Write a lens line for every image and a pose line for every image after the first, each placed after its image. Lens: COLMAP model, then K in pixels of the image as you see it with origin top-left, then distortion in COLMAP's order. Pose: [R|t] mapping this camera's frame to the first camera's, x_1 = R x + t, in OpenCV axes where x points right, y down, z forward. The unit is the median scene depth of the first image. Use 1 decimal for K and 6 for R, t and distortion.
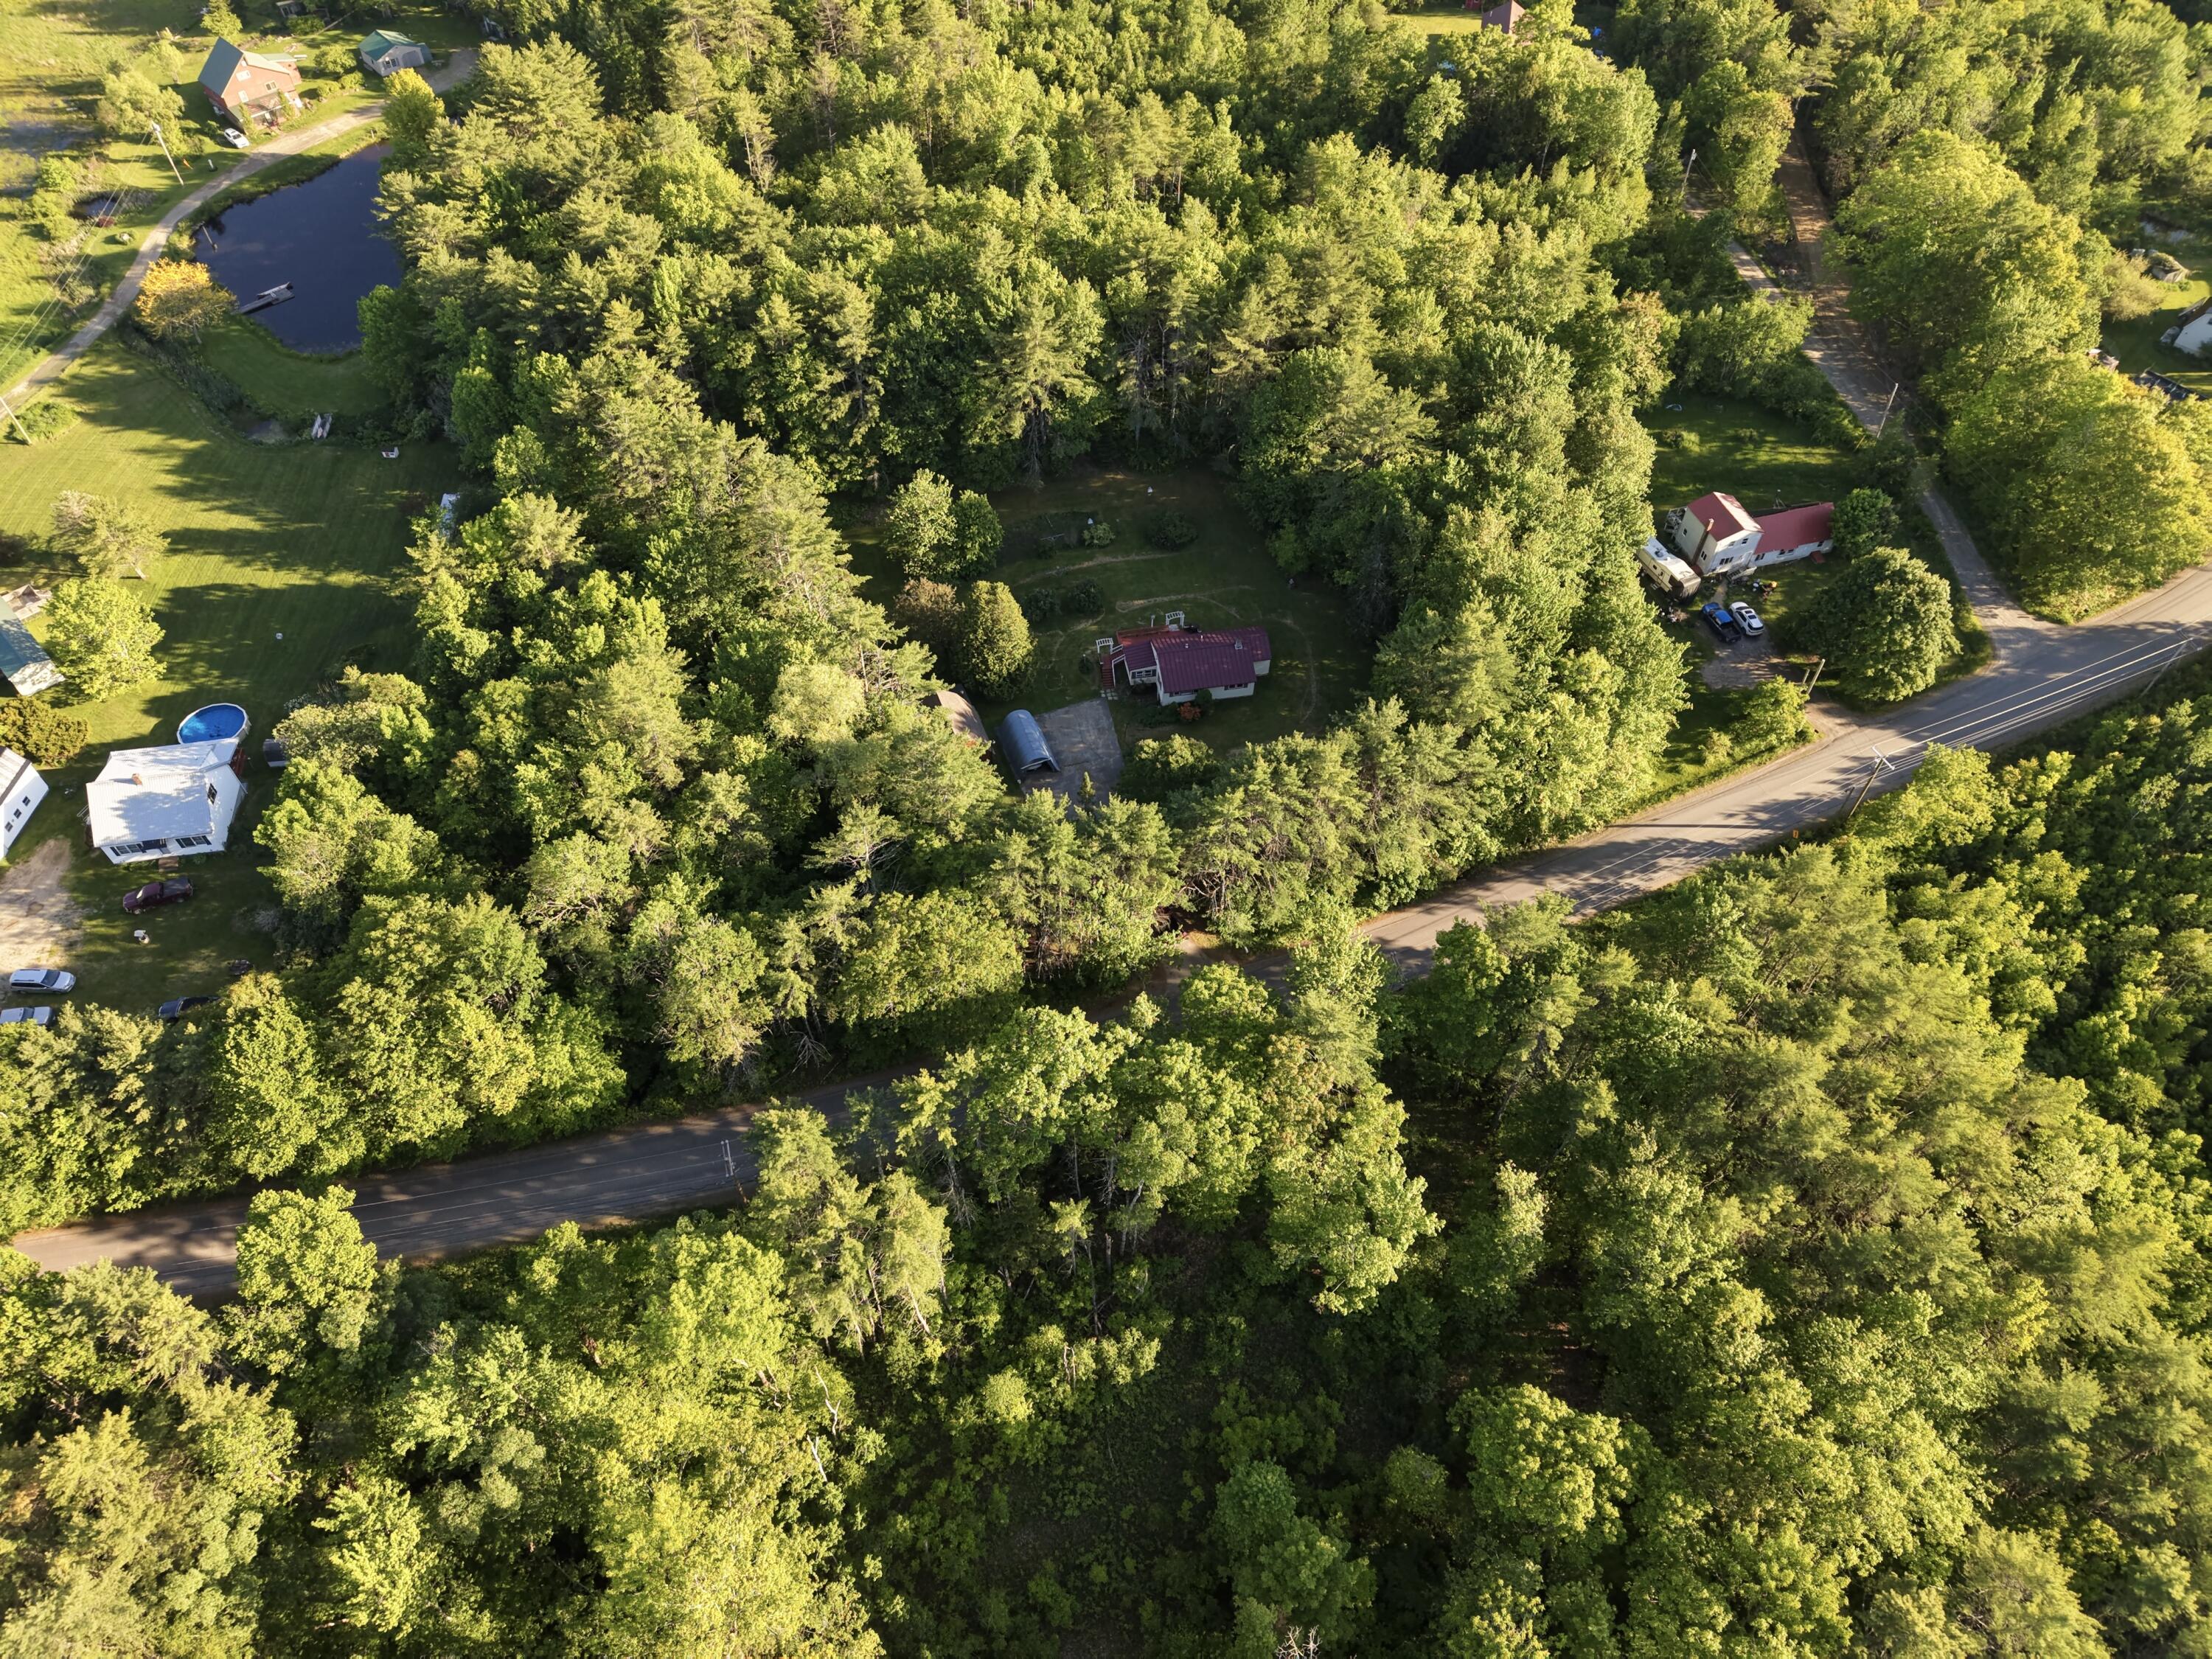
lens RADIAL K [[1479.1, 0, 1108.7], [0, 1479.1, 832.2], [0, 0, 1]] dist [0.024834, -0.023995]
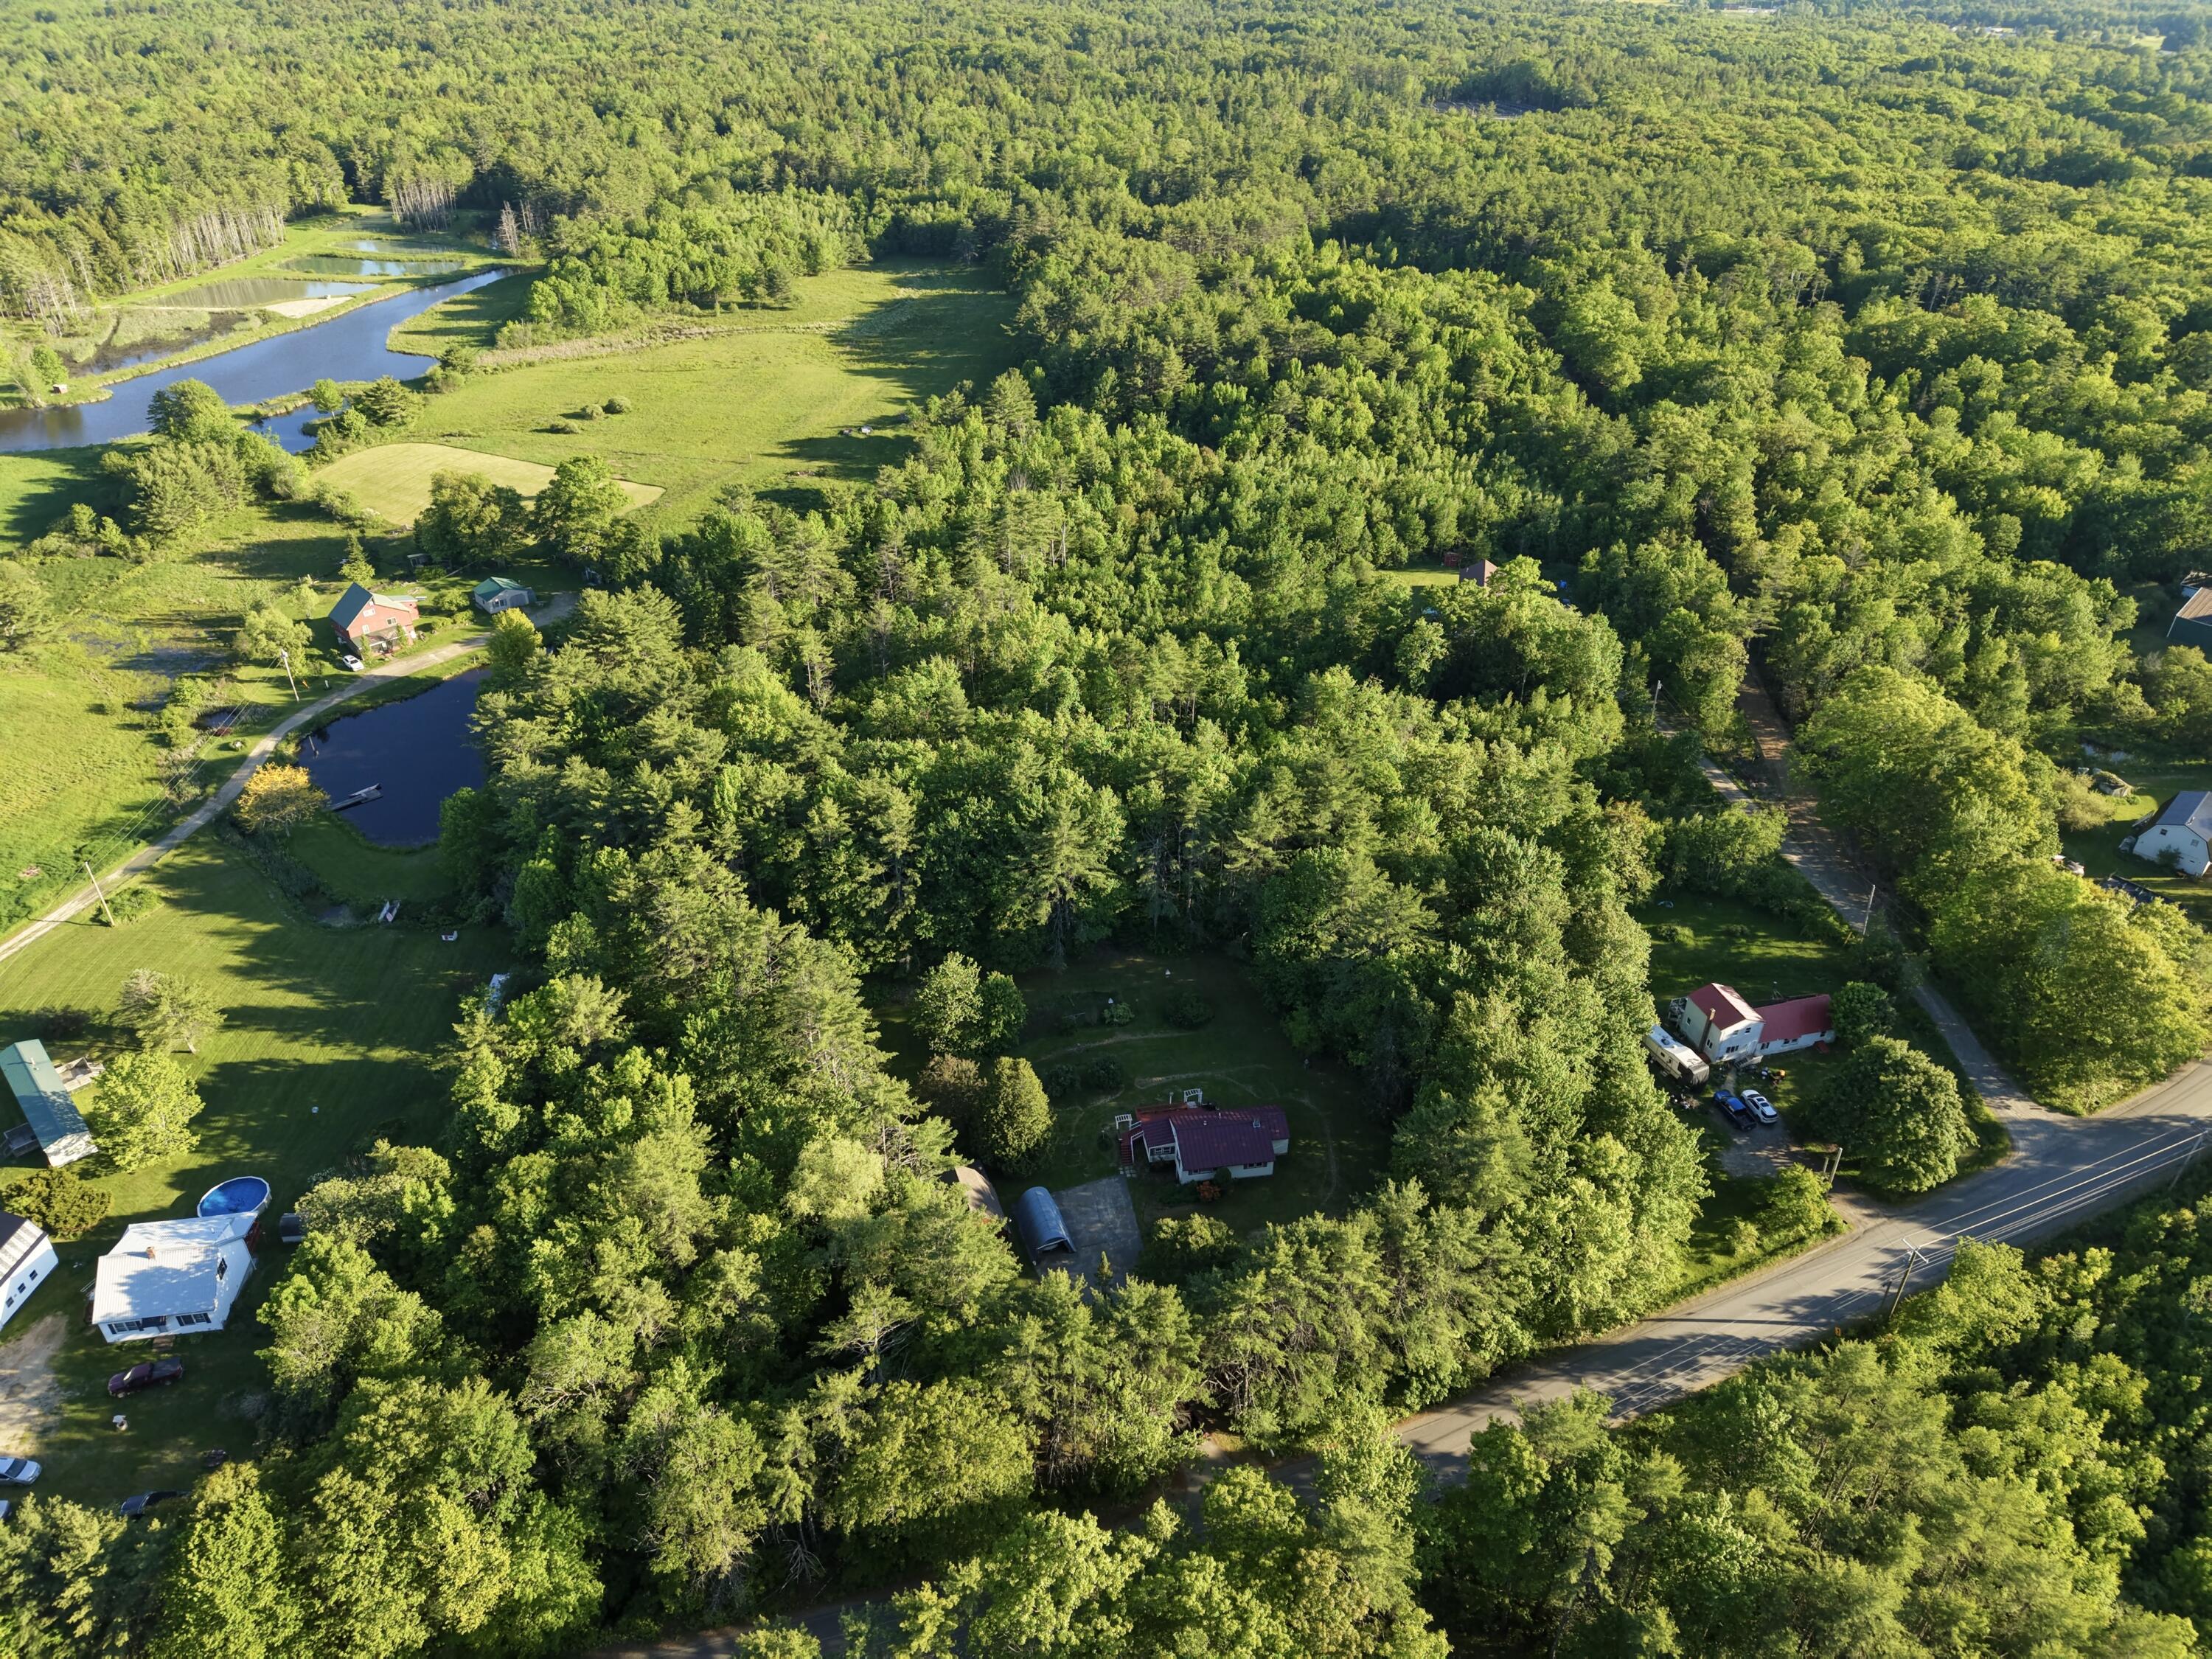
lens RADIAL K [[1479.1, 0, 1108.7], [0, 1479.1, 832.2], [0, 0, 1]] dist [0.024834, -0.023995]
pose [[0.999874, 0.007459, -0.013978, -0.000226], [-0.011514, 0.948131, -0.317672, 0.005449], [0.010884, 0.317793, 0.948097, -0.021549]]
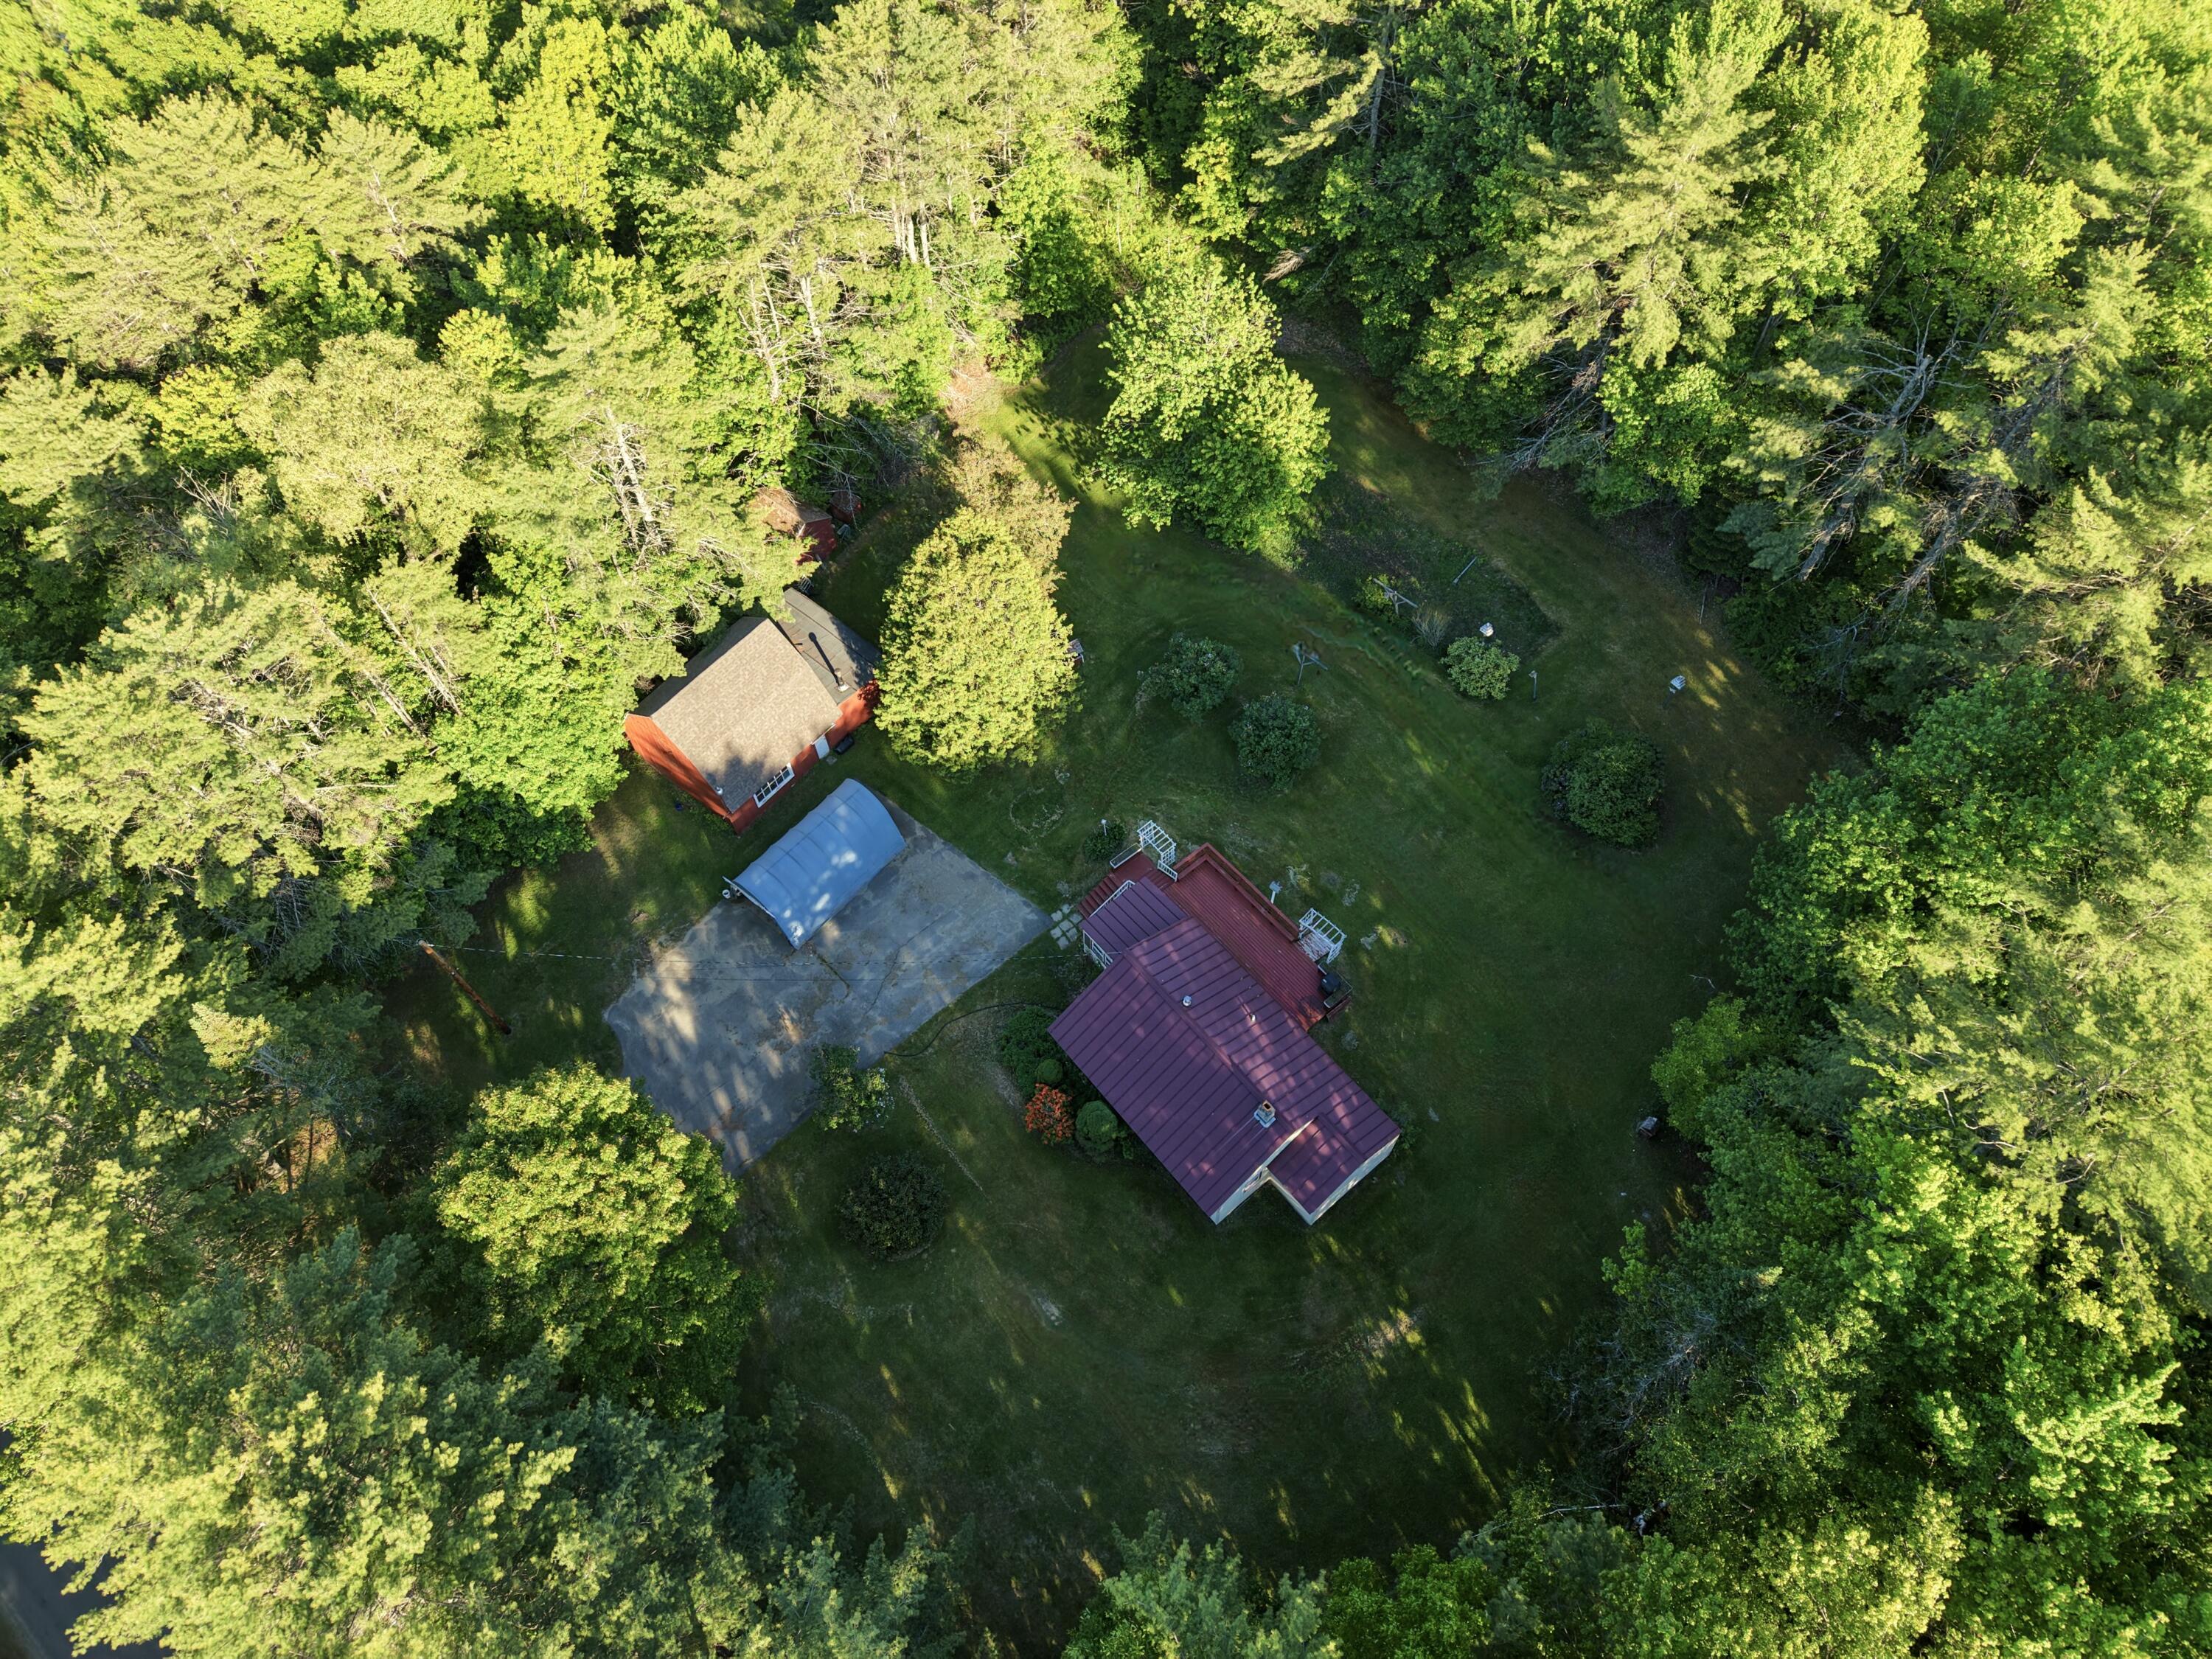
lens RADIAL K [[1479.1, 0, 1108.7], [0, 1479.1, 832.2], [0, 0, 1]] dist [0.024834, -0.023995]
pose [[0.497680, 0.740410, -0.451783, 0.170765], [-0.663675, 0.660425, 0.351247, -0.258536], [0.558436, 0.125029, 0.820071, 0.631537]]
